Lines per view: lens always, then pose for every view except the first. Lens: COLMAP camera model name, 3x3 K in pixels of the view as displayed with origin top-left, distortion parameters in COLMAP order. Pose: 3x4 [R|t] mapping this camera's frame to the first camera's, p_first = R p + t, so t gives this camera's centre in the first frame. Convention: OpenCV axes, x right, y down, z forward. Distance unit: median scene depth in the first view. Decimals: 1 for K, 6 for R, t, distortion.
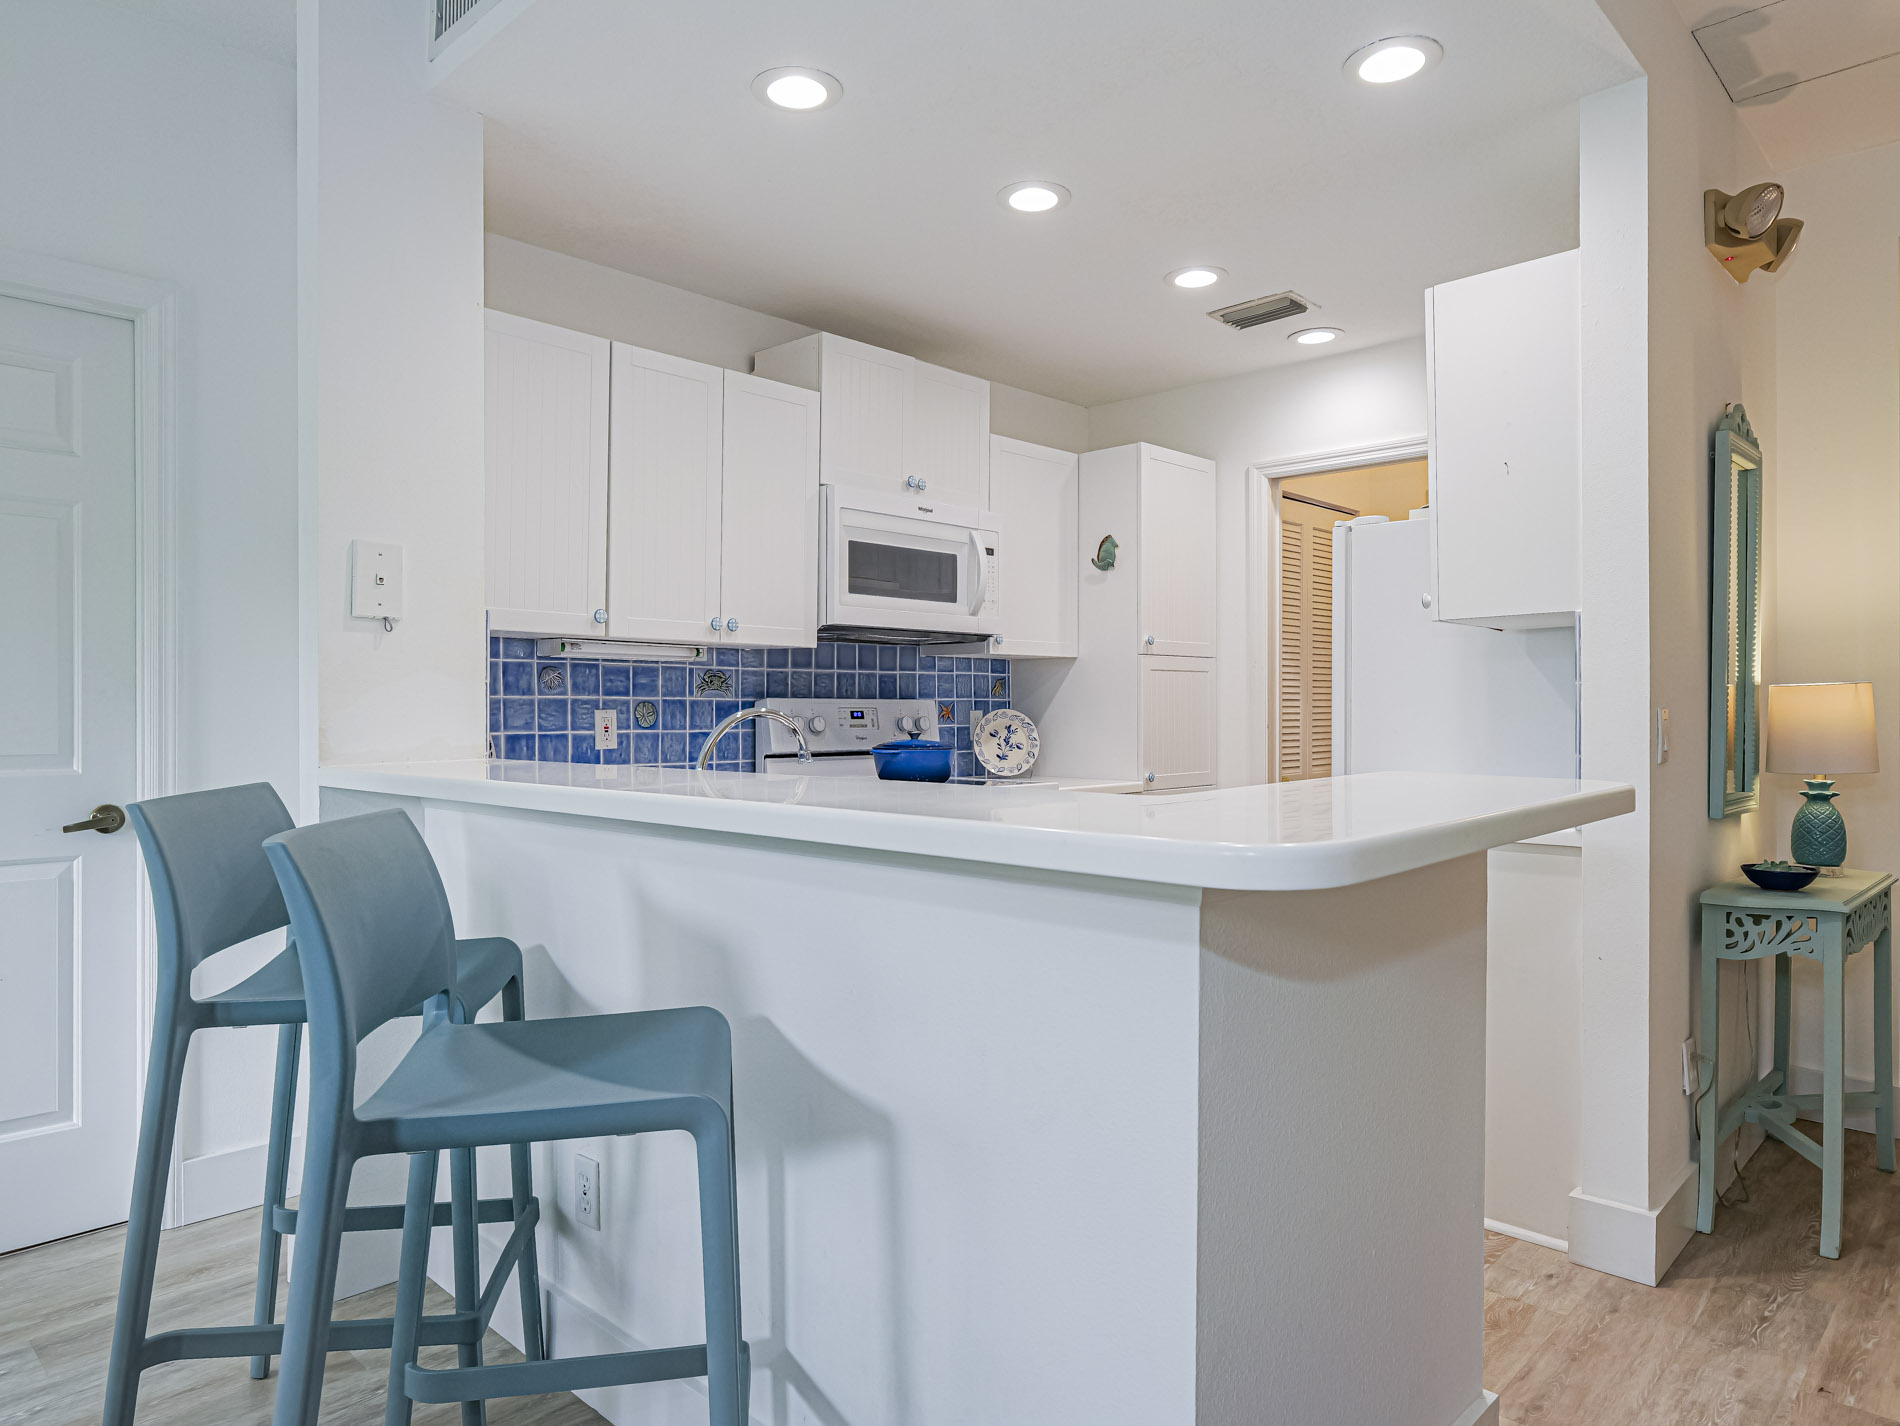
lens RADIAL K [[1199.4, 0, 929.7], [0, 1199.4, 711.4], [0, 0, 1]] dist [-0.003452, -0.001317]
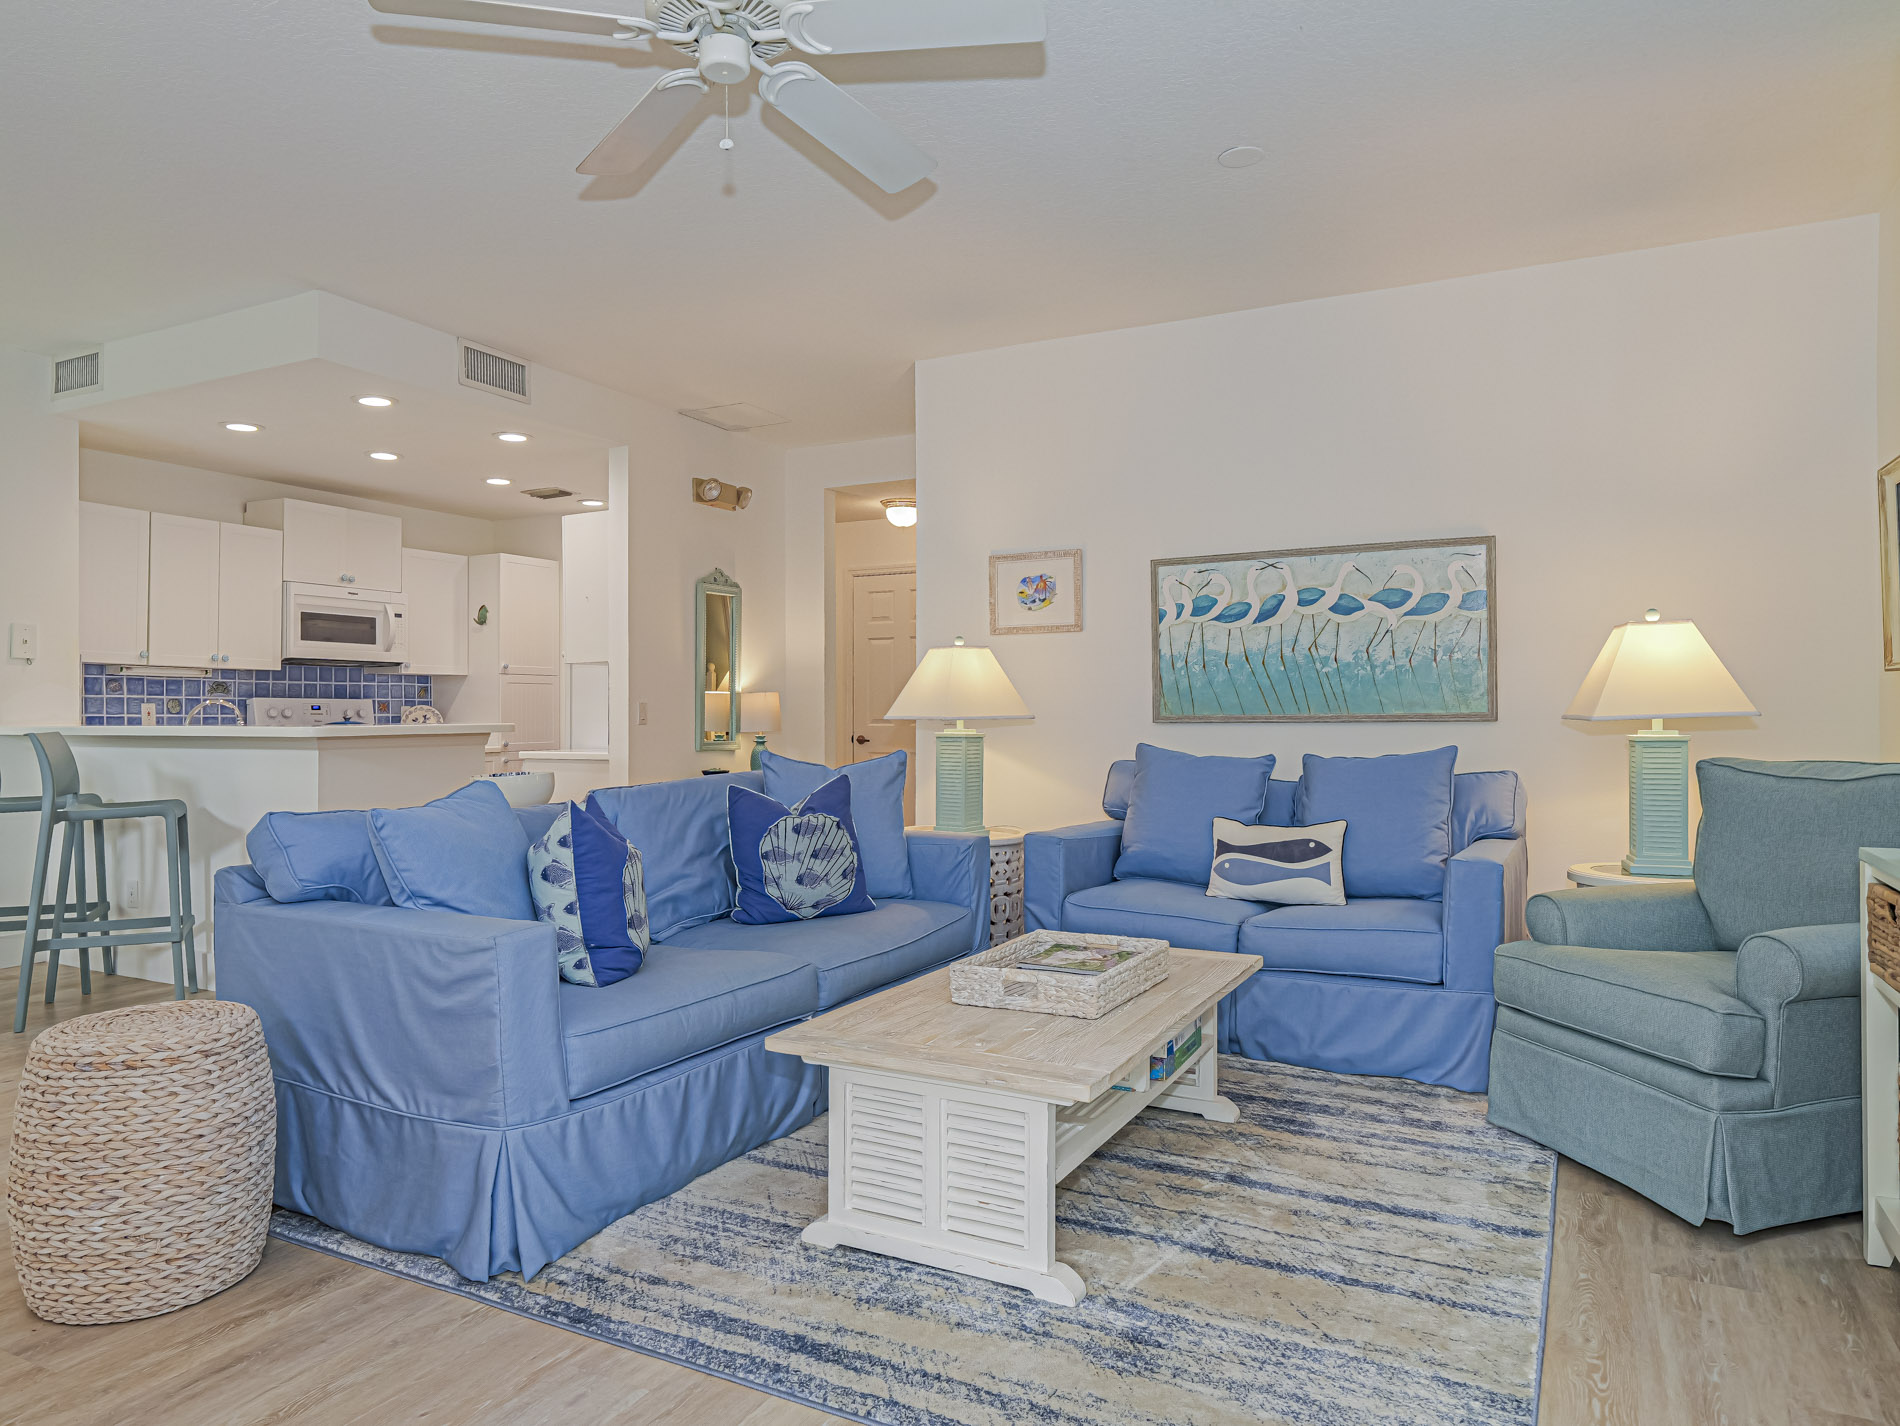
lens RADIAL K [[1199.4, 0, 929.7], [0, 1199.4, 711.4], [0, 0, 1]] dist [-0.003452, -0.001317]
pose [[0.955790, 0.000530, 0.294051, 0.313538], [0.001279, 0.999981, -0.005958, 0.022149], [-0.294049, 0.006071, 0.955771, -1.035146]]
